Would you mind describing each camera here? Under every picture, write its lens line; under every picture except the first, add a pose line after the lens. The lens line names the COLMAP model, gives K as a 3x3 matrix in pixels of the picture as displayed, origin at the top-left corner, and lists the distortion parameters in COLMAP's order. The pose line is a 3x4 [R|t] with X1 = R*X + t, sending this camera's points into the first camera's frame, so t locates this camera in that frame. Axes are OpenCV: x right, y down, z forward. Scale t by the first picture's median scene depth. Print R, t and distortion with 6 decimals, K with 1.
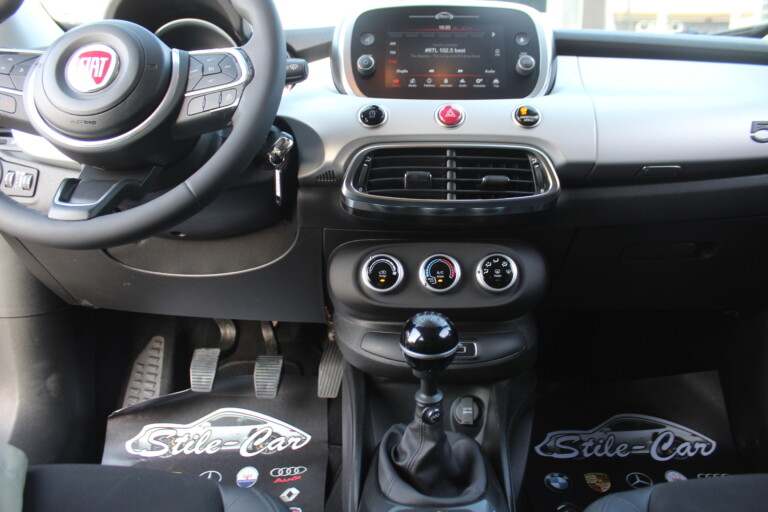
lens RADIAL K [[620.8, 0, 383.4], [0, 620.8, 246.2], [0, 0, 1]] dist [-0.184971, 0.153580]
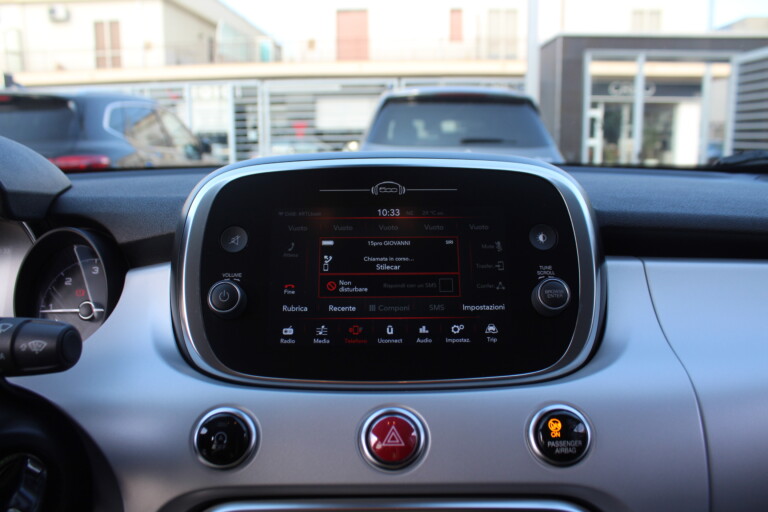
lens RADIAL K [[619.1, 0, 382.1], [0, 619.1, 244.7], [0, 0, 1]] dist [-0.184924, 0.151739]
pose [[0.999503, -0.006066, 0.030948, 0.081182], [0.009000, 0.995383, -0.095555, -0.291698], [-0.030226, 0.095786, 0.994943, 0.501330]]
